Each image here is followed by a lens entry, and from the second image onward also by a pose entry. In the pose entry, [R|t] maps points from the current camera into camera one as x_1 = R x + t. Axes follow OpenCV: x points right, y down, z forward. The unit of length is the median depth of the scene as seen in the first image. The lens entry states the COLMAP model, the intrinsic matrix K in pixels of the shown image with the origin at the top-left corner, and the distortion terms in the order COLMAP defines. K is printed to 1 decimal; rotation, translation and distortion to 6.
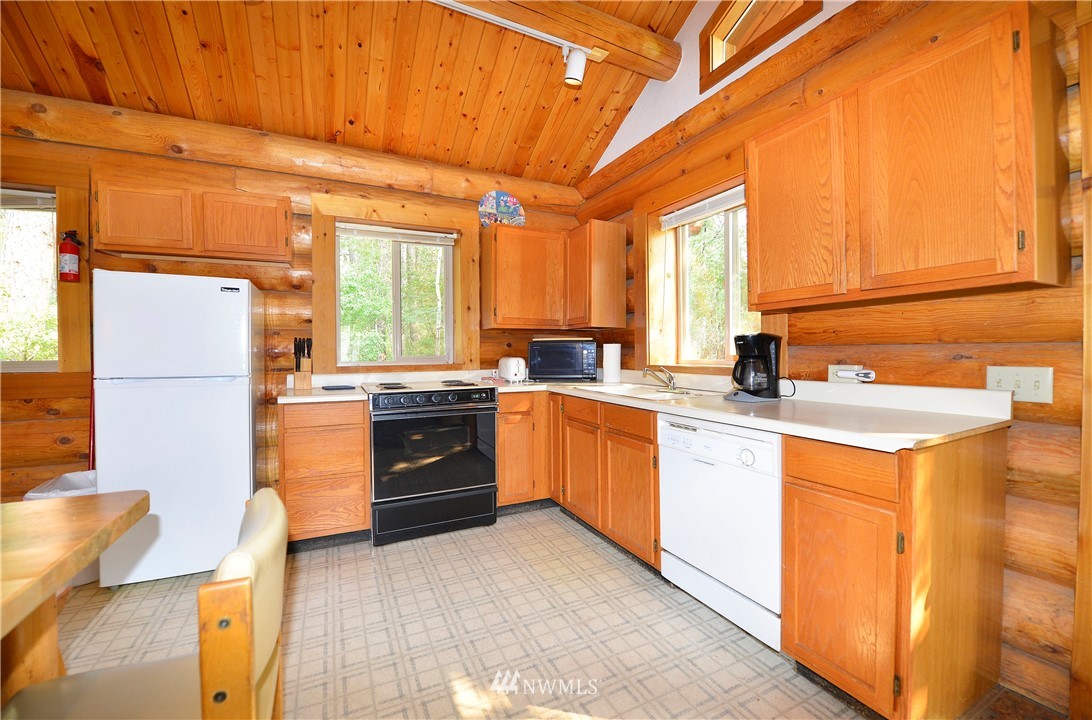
lens RADIAL K [[444.6, 0, 544.8], [0, 444.6, 357.2], [0, 0, 1]] dist [-0.000503, -0.007011]
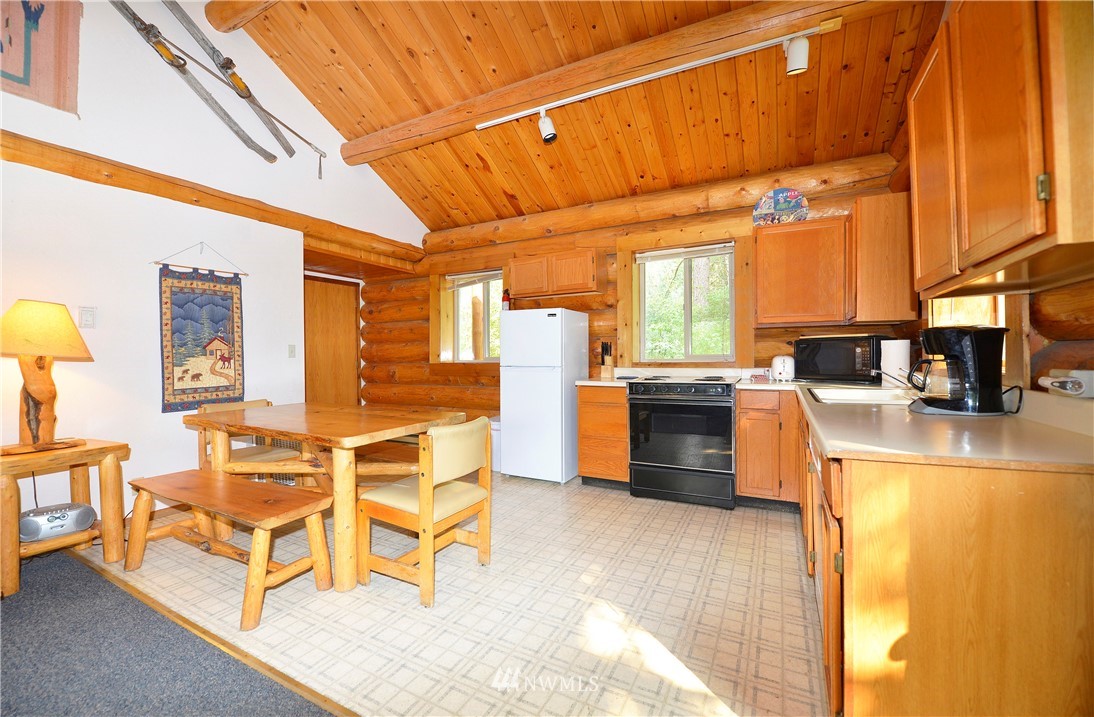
lens RADIAL K [[445.4, 0, 545.8], [0, 445.4, 355.7], [0, 0, 1]] dist [-0.000503, -0.007011]
pose [[0.591432, 0.003467, -0.806348, 0.497134], [-0.000841, 0.999993, 0.003683, -0.004282], [0.806355, -0.001500, 0.591430, -0.011515]]
